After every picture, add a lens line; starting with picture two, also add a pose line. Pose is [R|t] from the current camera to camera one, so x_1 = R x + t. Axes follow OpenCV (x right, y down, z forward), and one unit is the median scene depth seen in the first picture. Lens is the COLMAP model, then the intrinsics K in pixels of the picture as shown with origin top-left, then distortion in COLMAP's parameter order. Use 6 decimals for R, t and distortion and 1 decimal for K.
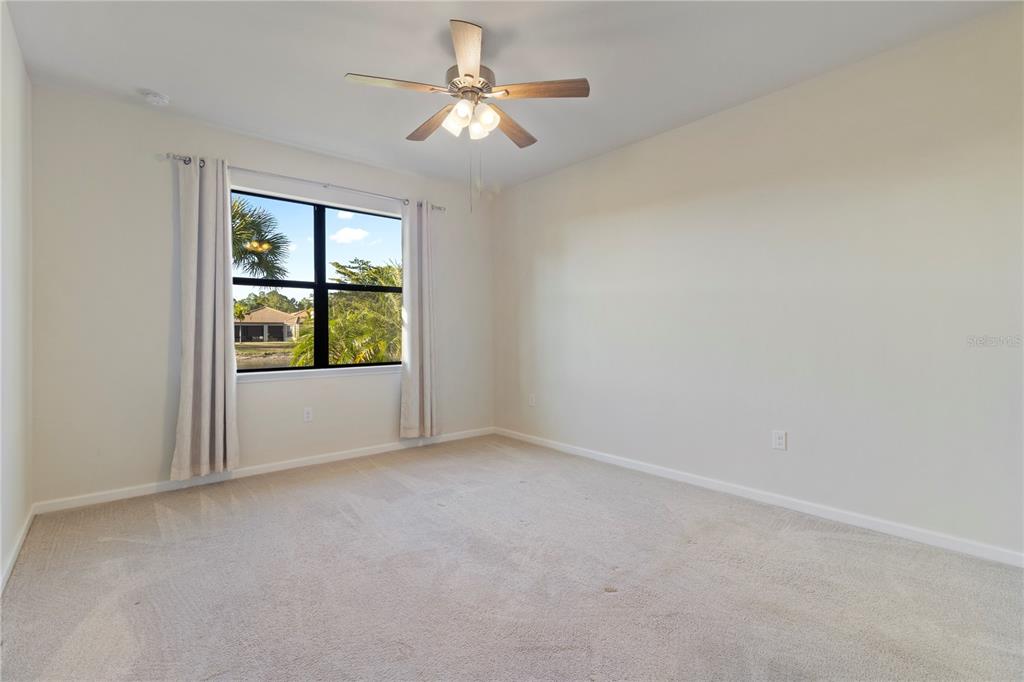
lens RADIAL K [[484.7, 0, 512.0], [0, 484.7, 341.0], [0, 0, 1]] dist [-0.000238, 0.000000]
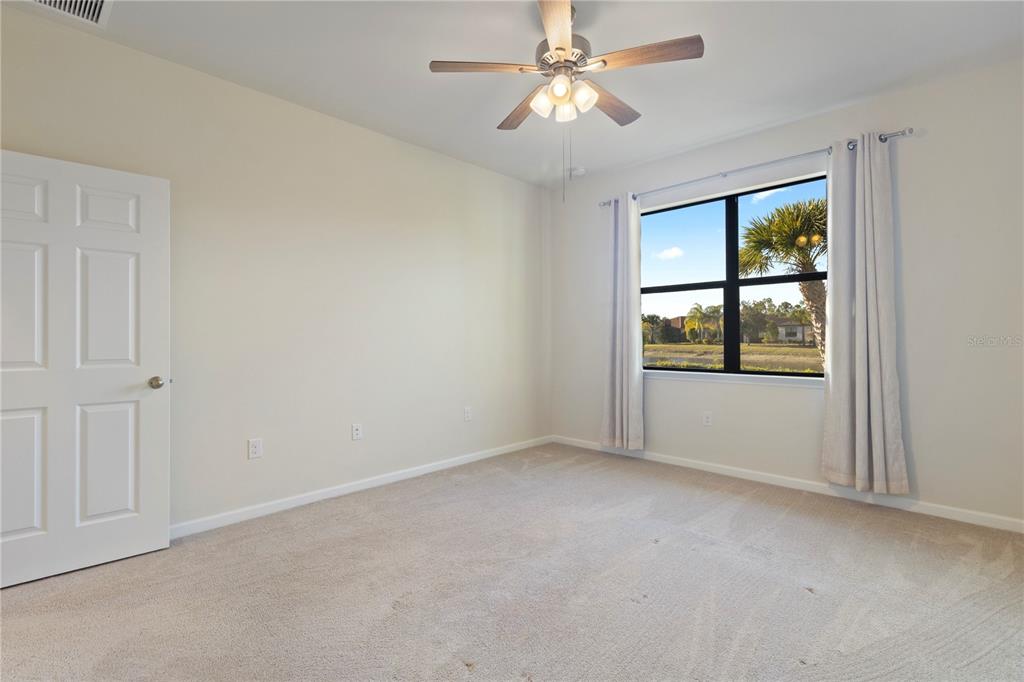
lens RADIAL K [[484.7, 0, 512.0], [0, 484.7, 341.0], [0, 0, 1]] dist [-0.000238, 0.000000]
pose [[0.071512, 0.009854, -0.997391, 0.567112], [-0.013828, 0.999865, 0.008887, -0.008028], [0.997344, 0.013157, 0.071638, 0.591040]]
